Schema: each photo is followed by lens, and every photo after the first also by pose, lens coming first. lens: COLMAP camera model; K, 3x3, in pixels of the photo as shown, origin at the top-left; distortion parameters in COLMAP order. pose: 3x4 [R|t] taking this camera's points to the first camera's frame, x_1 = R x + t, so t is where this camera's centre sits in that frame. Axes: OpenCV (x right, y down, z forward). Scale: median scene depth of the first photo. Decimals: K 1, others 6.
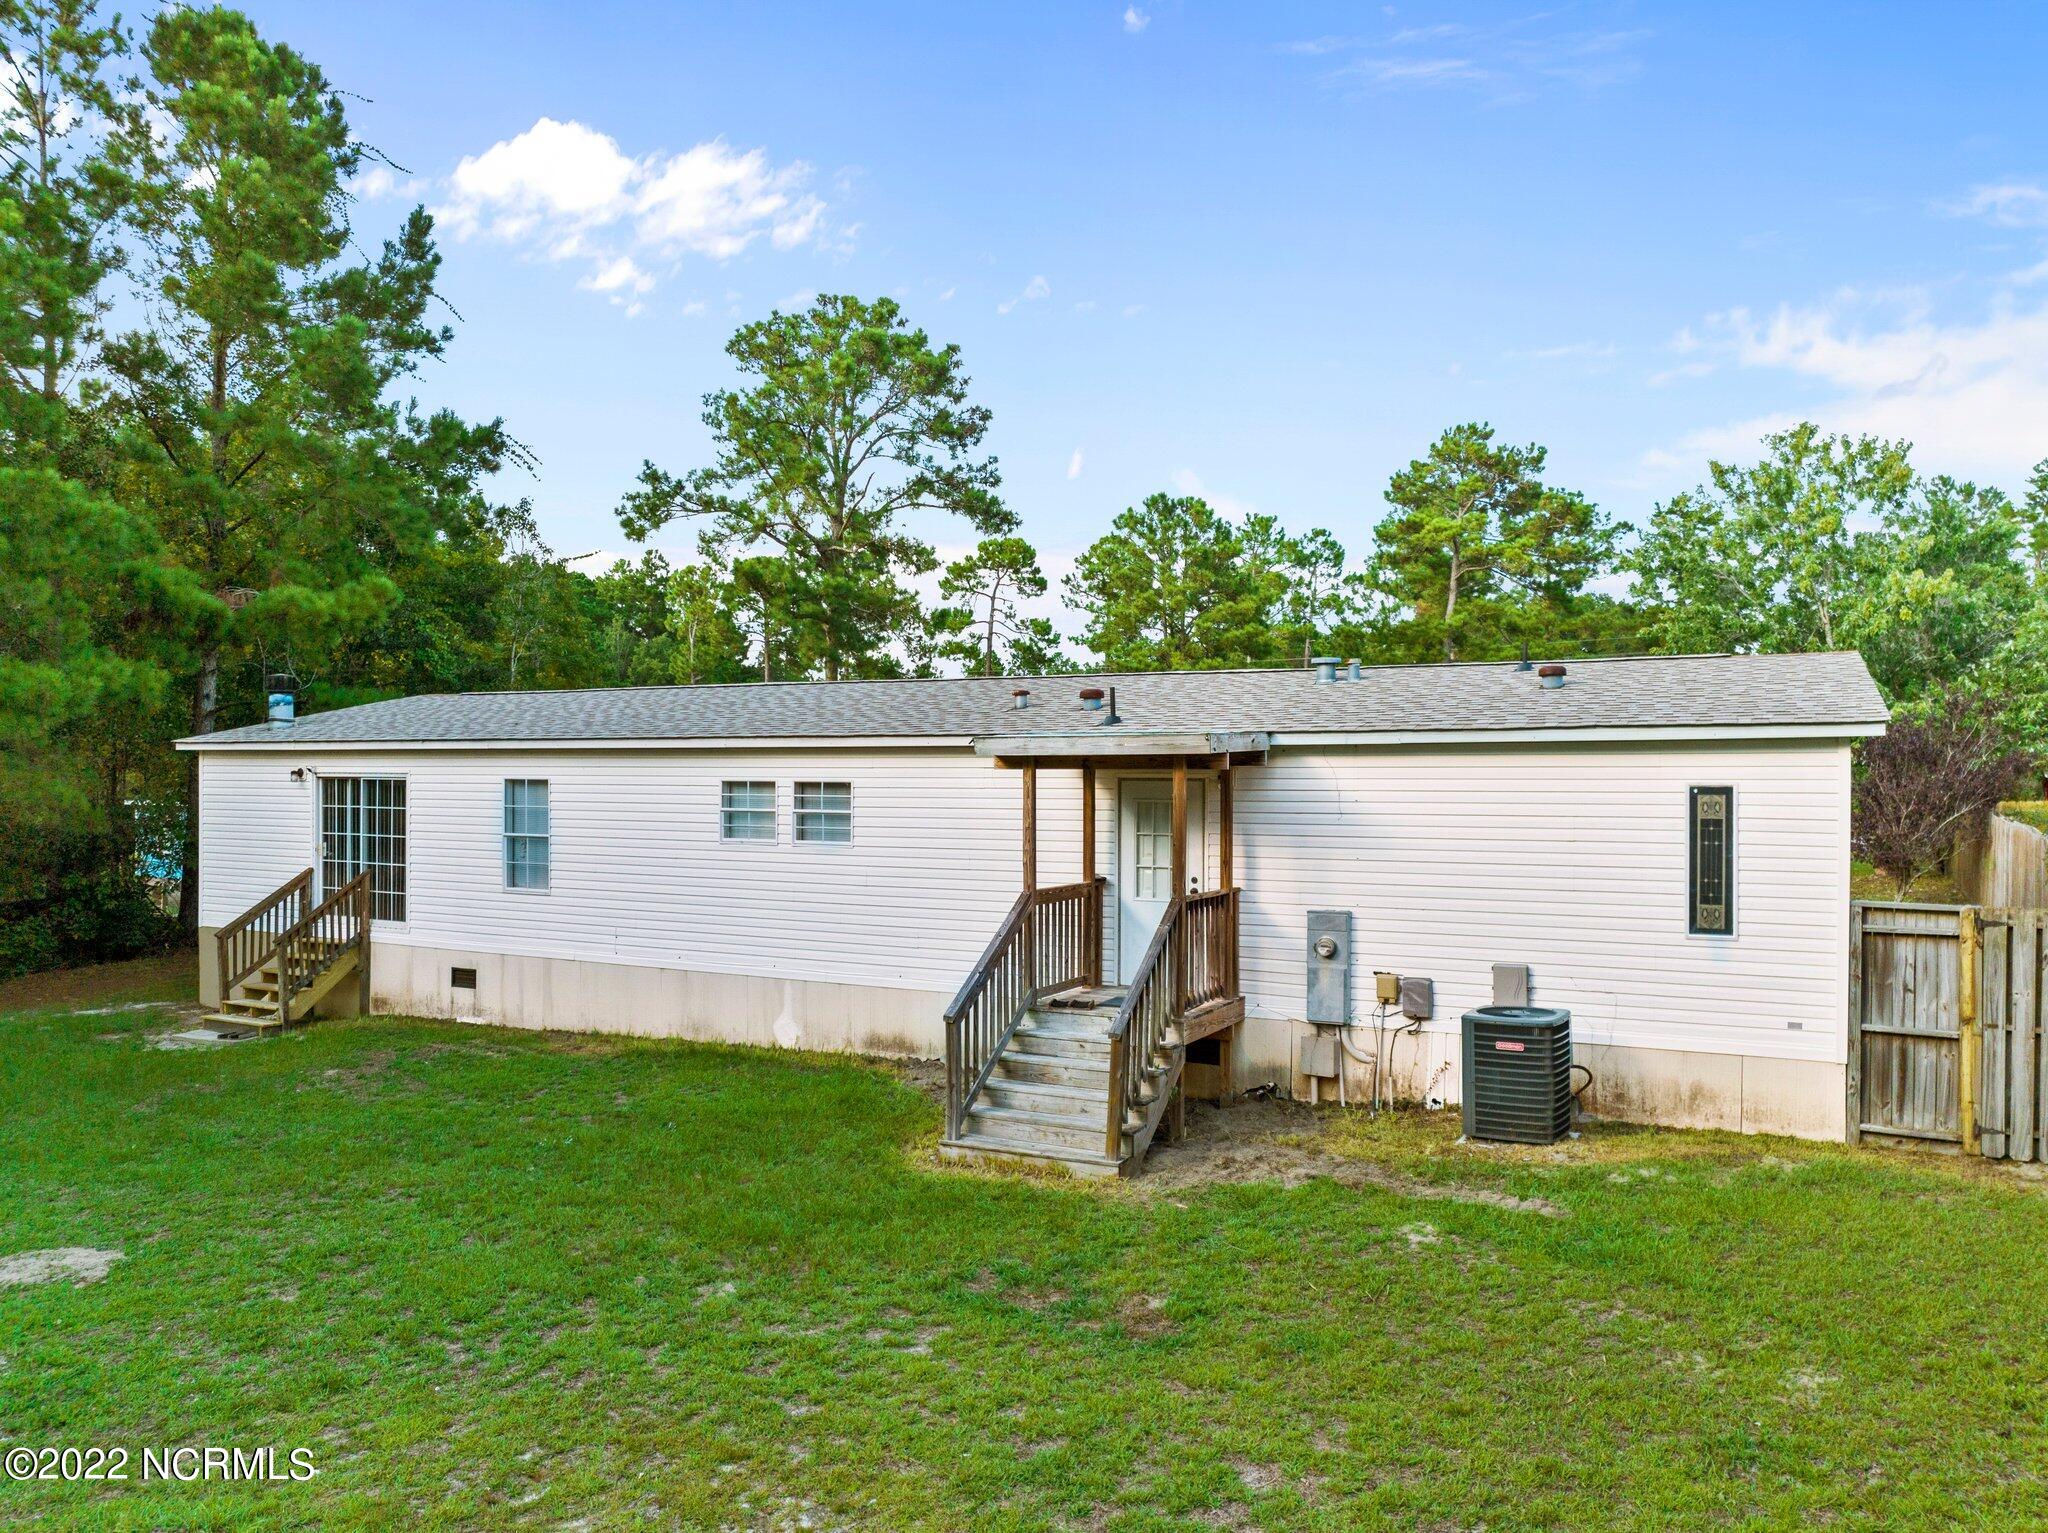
lens RADIAL K [[1452.2, 0, 1024.0], [0, 1452.2, 761.5], [0, 0, 1]] dist [-0.040113, 0.004879]
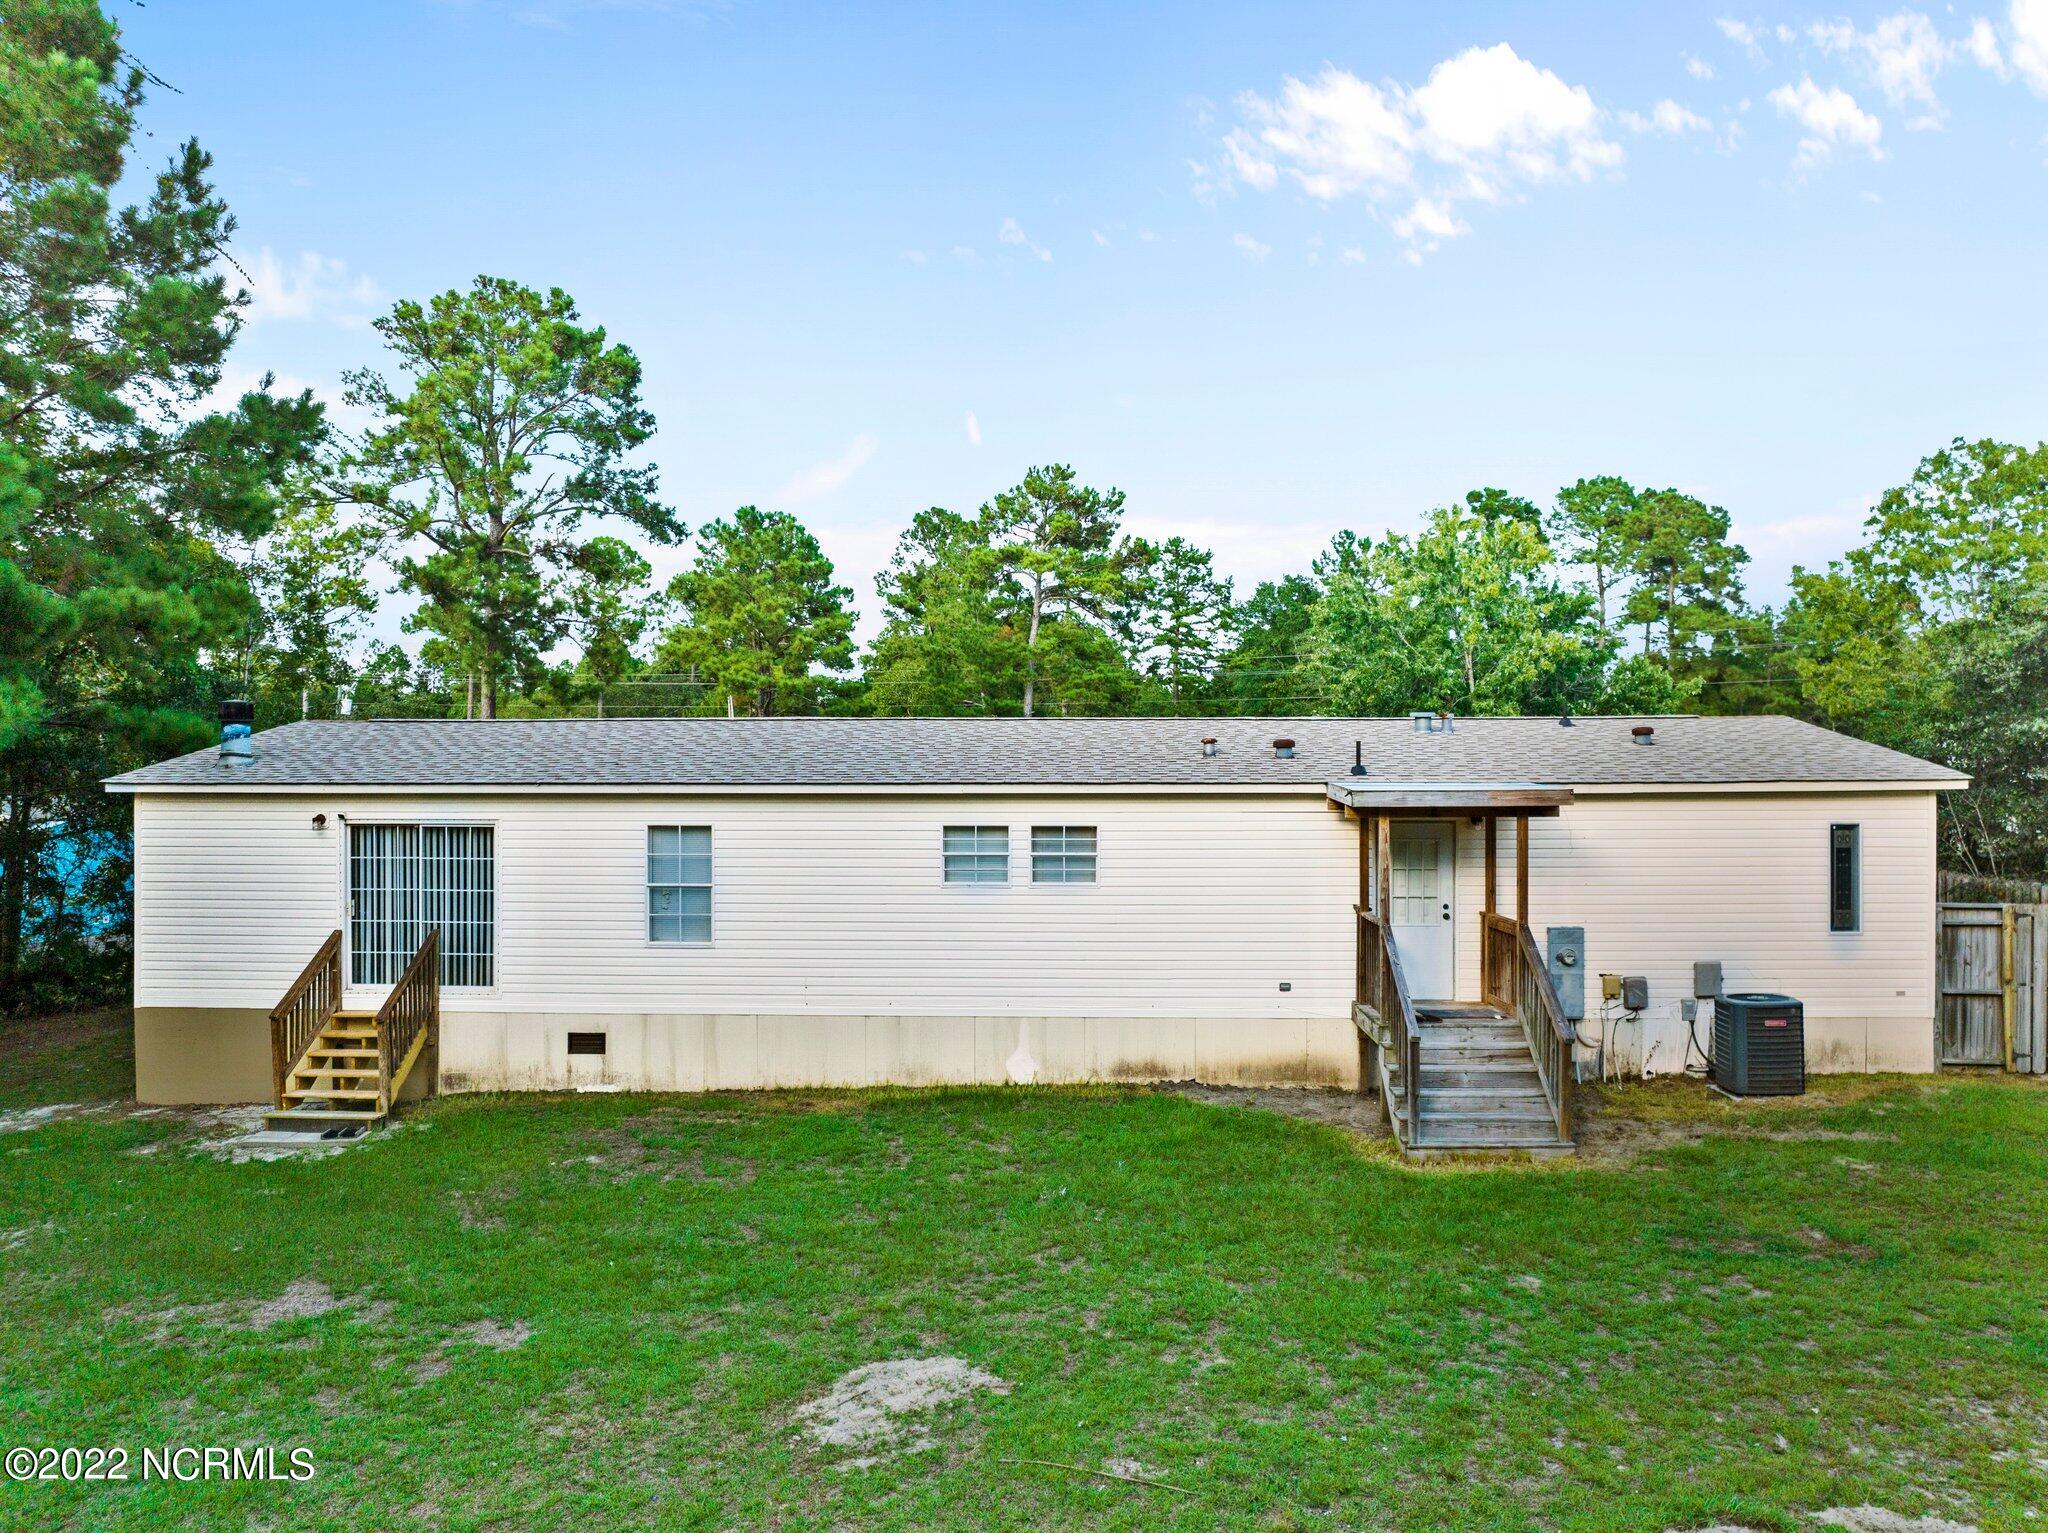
lens RADIAL K [[1449.8, 0, 1019.5], [0, 1449.8, 763.5], [0, 0, 1]] dist [-0.039777, -0.001045]
pose [[0.908237, -0.001522, 0.418454, -0.595282], [0.001270, 0.999999, 0.000880, -0.031286], [-0.418455, -0.000268, 0.908238, 0.064431]]
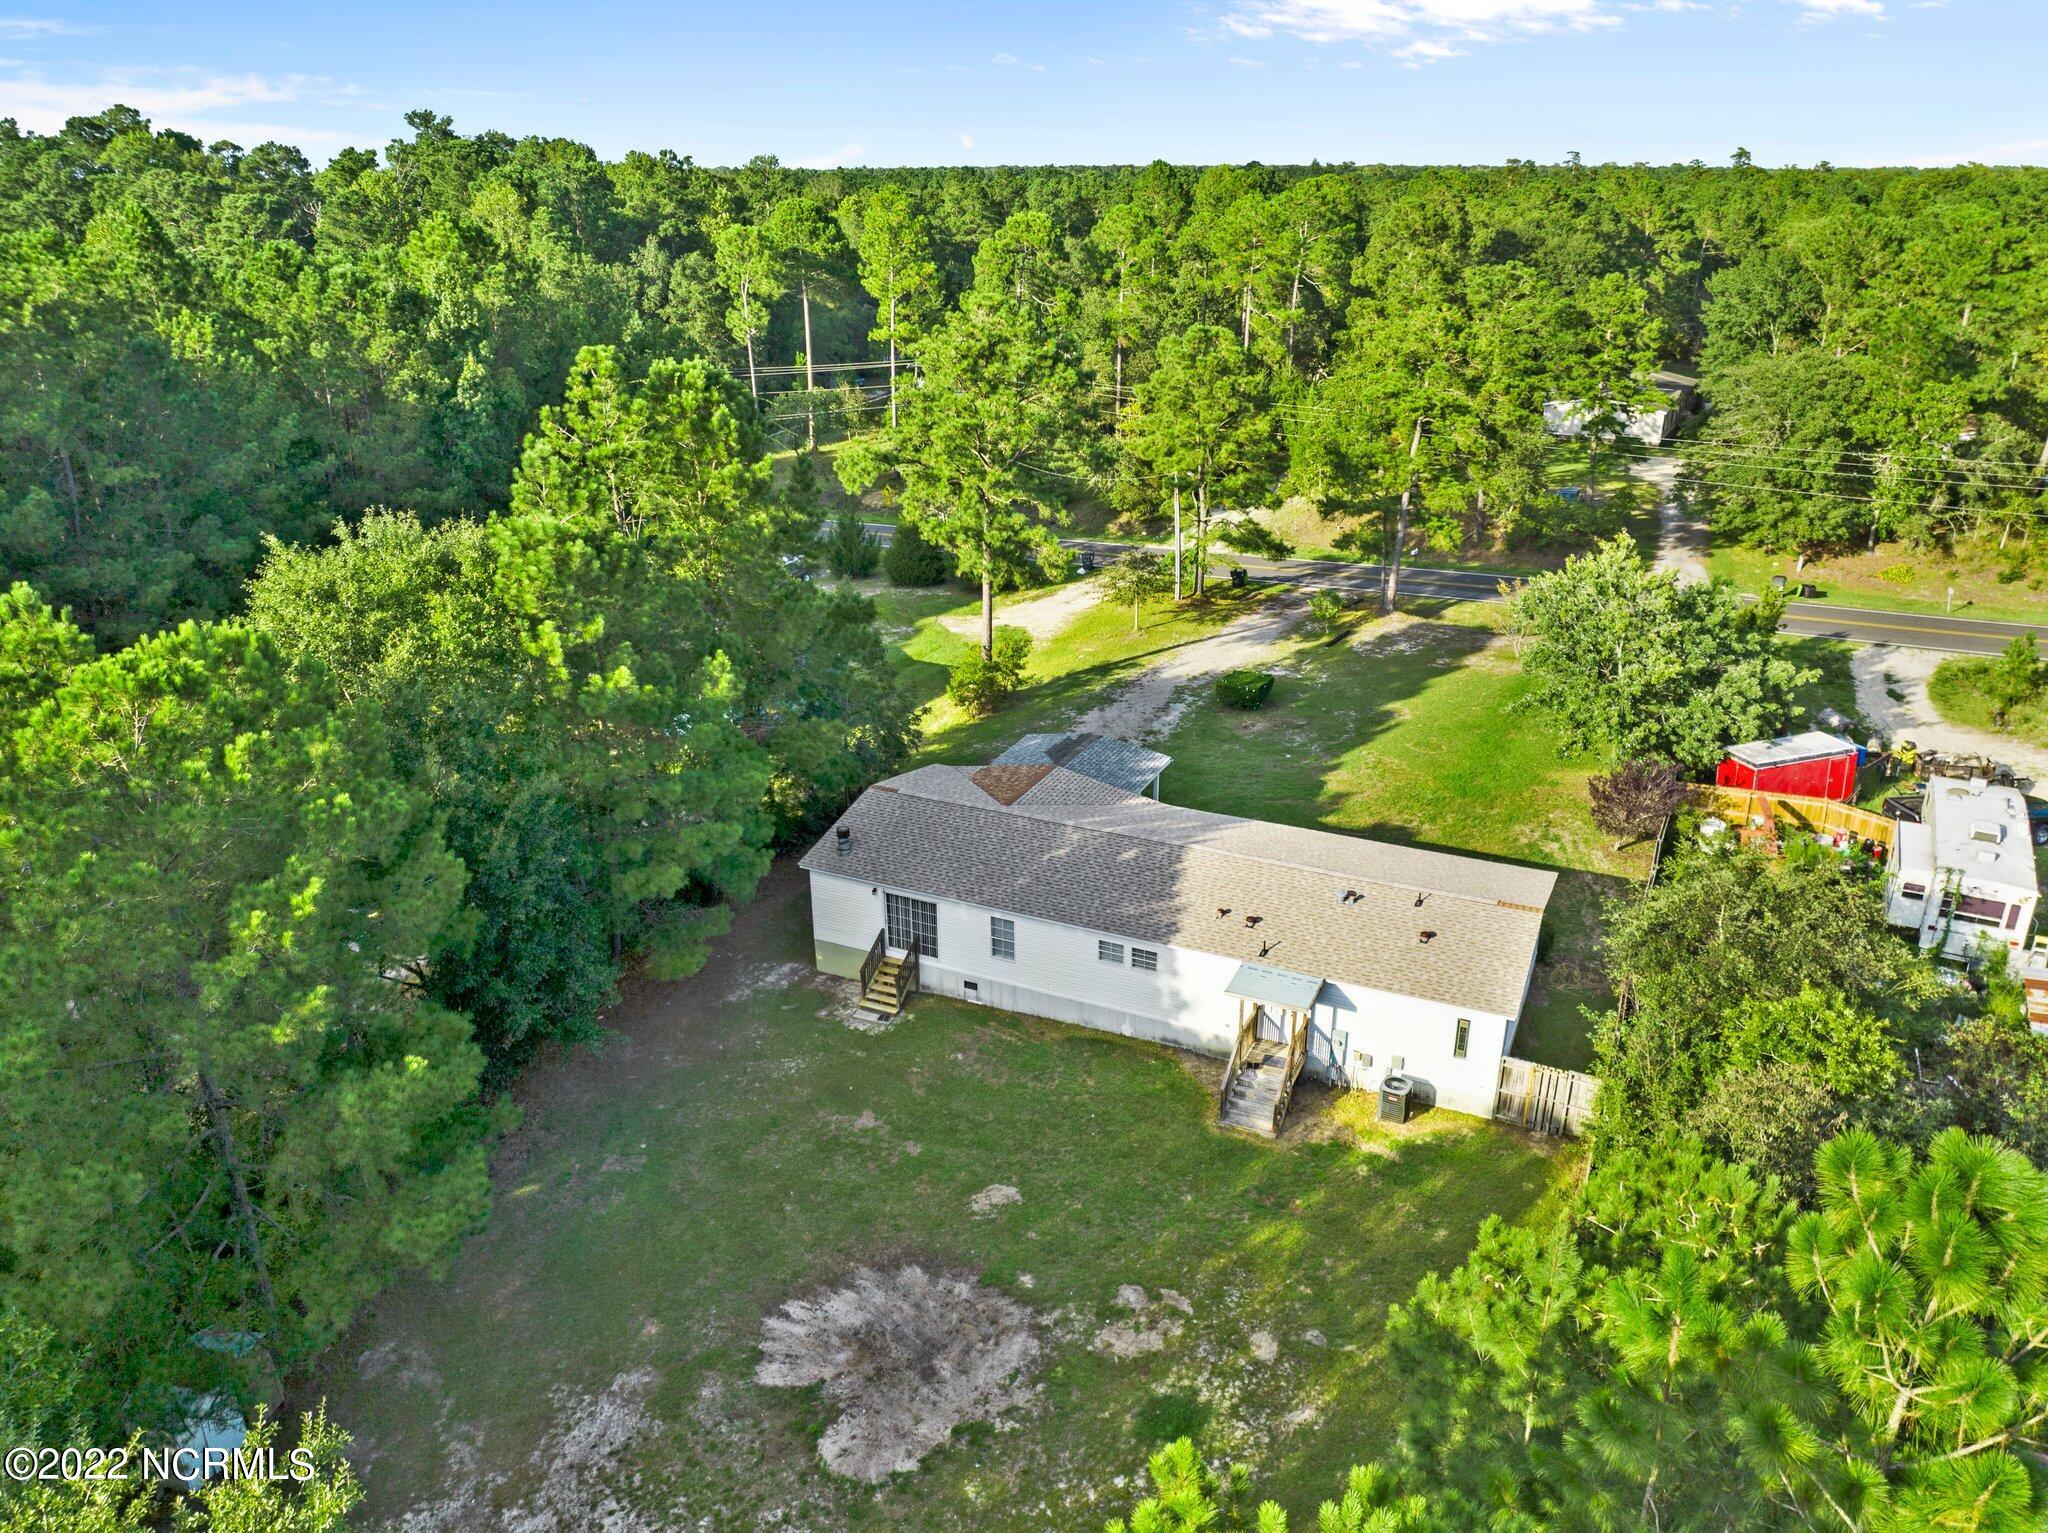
lens RADIAL K [[1426.4, 0, 1036.4], [0, 1426.4, 778.5], [0, 0, 1]] dist [-0.042285, 0.001072]
pose [[0.998790, -0.024077, 0.042890, -0.426031], [0.005292, 0.919543, 0.392953, -1.242027], [-0.048901, -0.392251, 0.918558, -1.177614]]
